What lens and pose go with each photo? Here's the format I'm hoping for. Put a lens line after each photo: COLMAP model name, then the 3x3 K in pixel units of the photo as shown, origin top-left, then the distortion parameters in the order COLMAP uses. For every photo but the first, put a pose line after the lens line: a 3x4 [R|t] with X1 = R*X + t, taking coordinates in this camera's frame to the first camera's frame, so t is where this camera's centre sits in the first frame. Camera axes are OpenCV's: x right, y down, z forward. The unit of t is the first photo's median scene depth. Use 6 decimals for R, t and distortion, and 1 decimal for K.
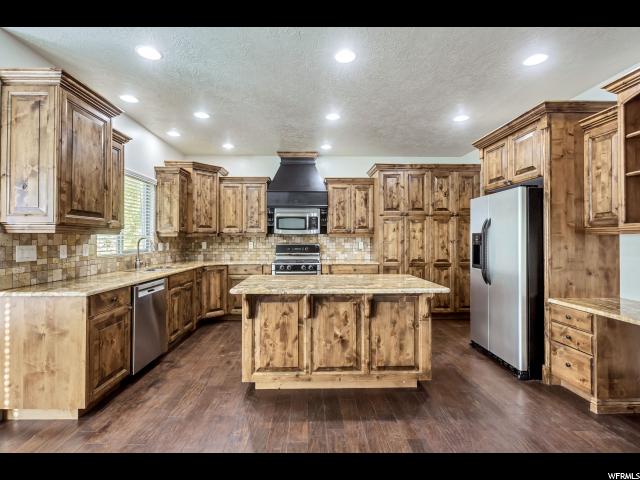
lens RADIAL K [[314.7, 0, 321.0], [0, 314.7, 246.1], [0, 0, 1]] dist [0.001174, -0.000383]
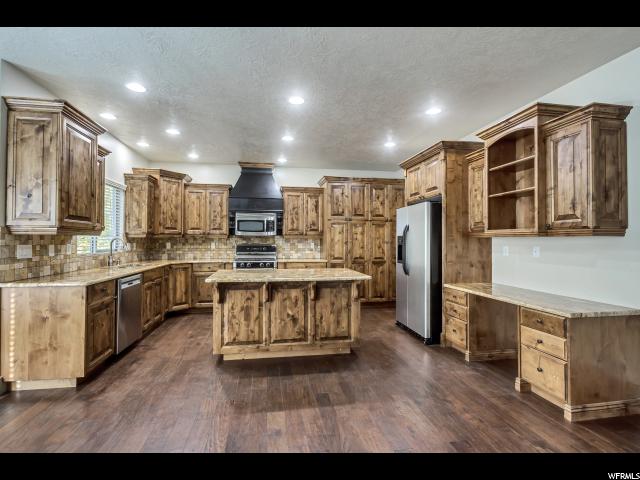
lens RADIAL K [[314.7, 0, 314.7], [0, 314.7, 237.4], [0, 0, 1]] dist [0.001174, -0.000383]
pose [[0.992984, 0.004240, 0.118176, 0.000230], [-0.000580, 0.999520, -0.030986, 0.006322], [-0.118251, 0.030700, 0.992509, -0.276449]]
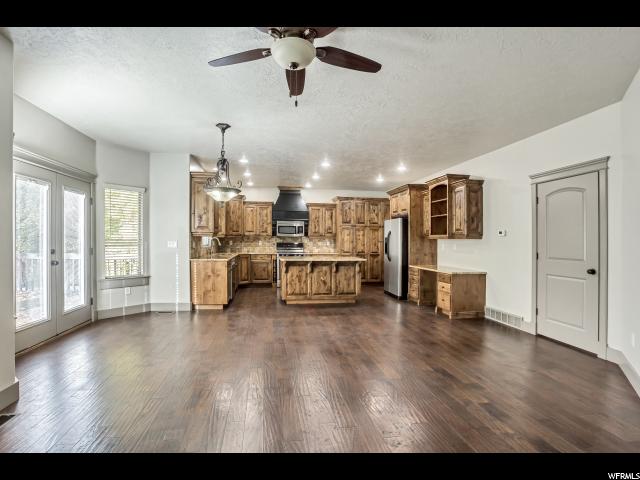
lens RADIAL K [[314.7, 0, 294.7], [0, 314.7, 218.5], [0, 0, 1]] dist [0.001174, -0.000383]
pose [[0.999051, 0.012706, 0.041670, -0.239309], [-0.008992, 0.996067, -0.088142, 0.027532], [-0.042626, 0.087683, 0.995236, -1.290456]]
